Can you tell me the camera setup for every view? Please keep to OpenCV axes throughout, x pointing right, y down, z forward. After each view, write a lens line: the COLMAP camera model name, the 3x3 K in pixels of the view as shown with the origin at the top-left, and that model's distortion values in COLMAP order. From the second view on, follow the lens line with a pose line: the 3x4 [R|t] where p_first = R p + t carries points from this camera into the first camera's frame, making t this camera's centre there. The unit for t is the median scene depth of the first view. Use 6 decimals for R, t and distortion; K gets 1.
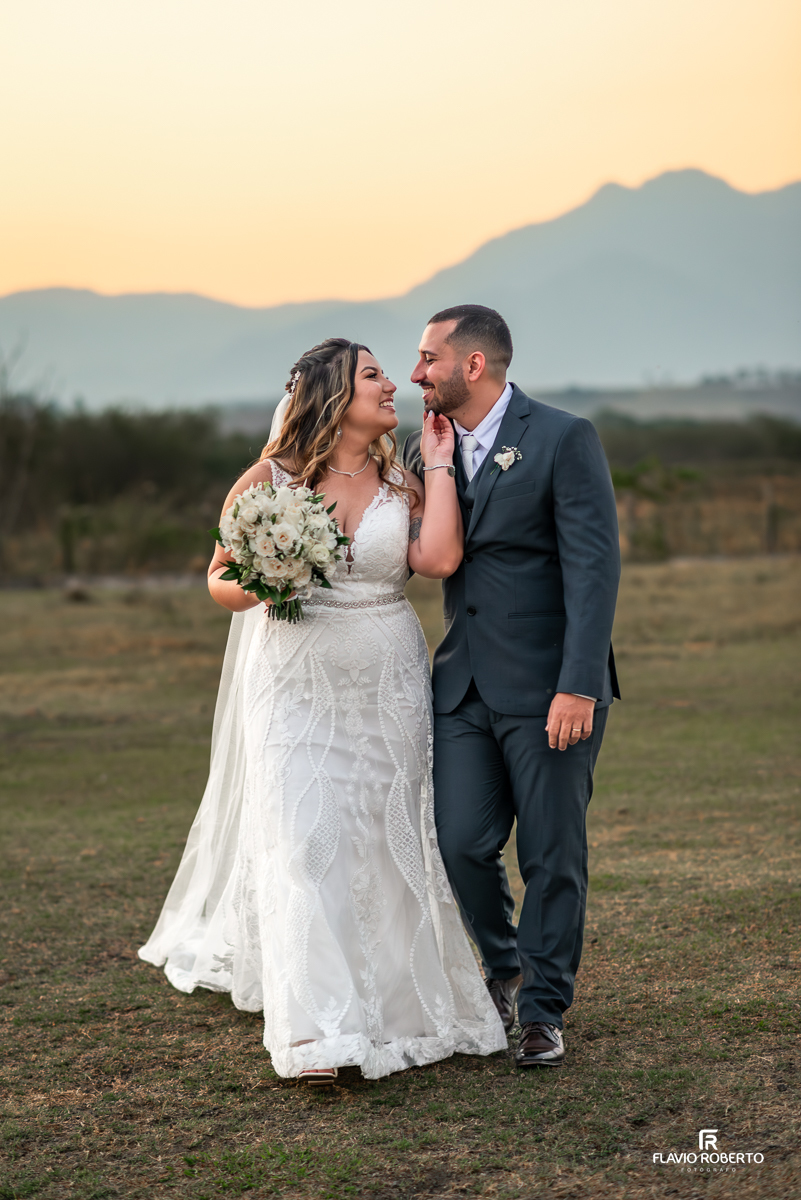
lens RADIAL K [[2955.3, 0, 403.4], [0, 2955.3, 596.5], [0, 0, 1]] dist [0.054675, 0.000000]
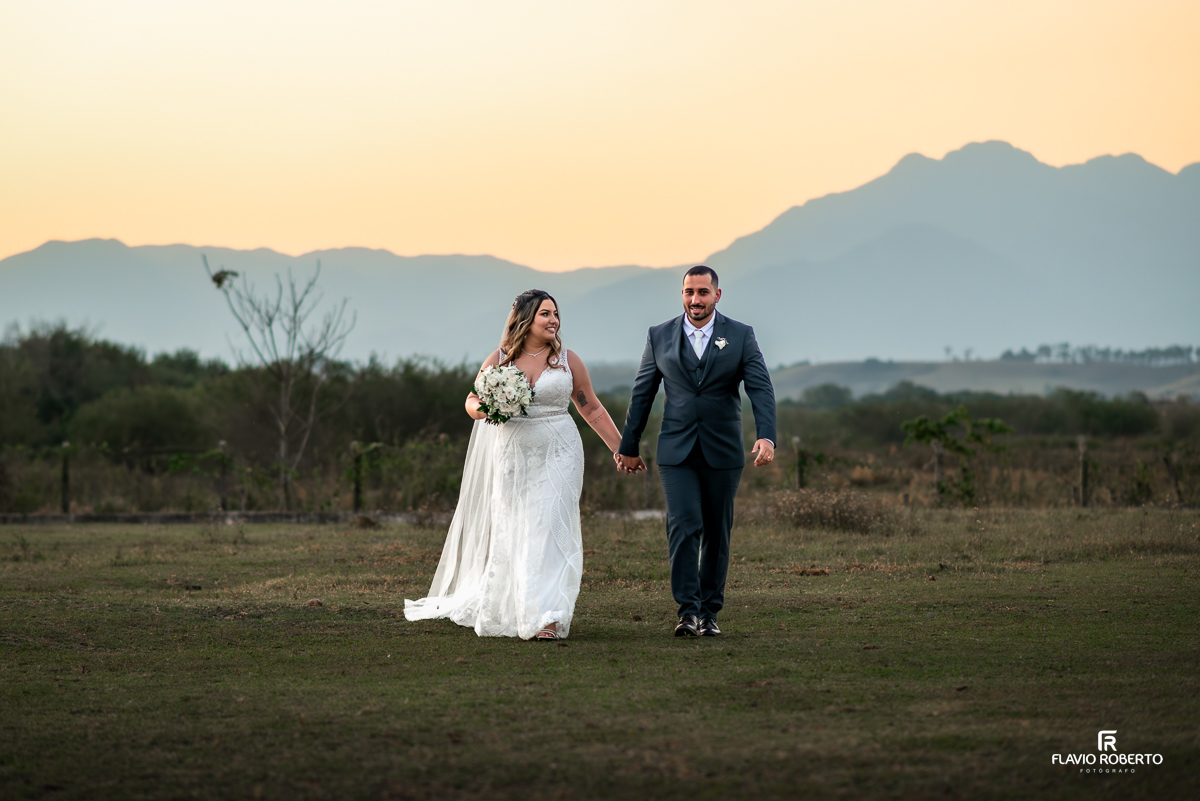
lens RADIAL K [[2955.3, 0, 596.0], [0, 2955.3, 402.0], [0, 0, 1]] dist [0.054675, 0.000000]
pose [[0.999236, 0.020071, -0.033544, -0.009901], [-0.022118, 0.997843, -0.061814, 0.049280], [0.032231, 0.062509, 0.997524, 0.102586]]
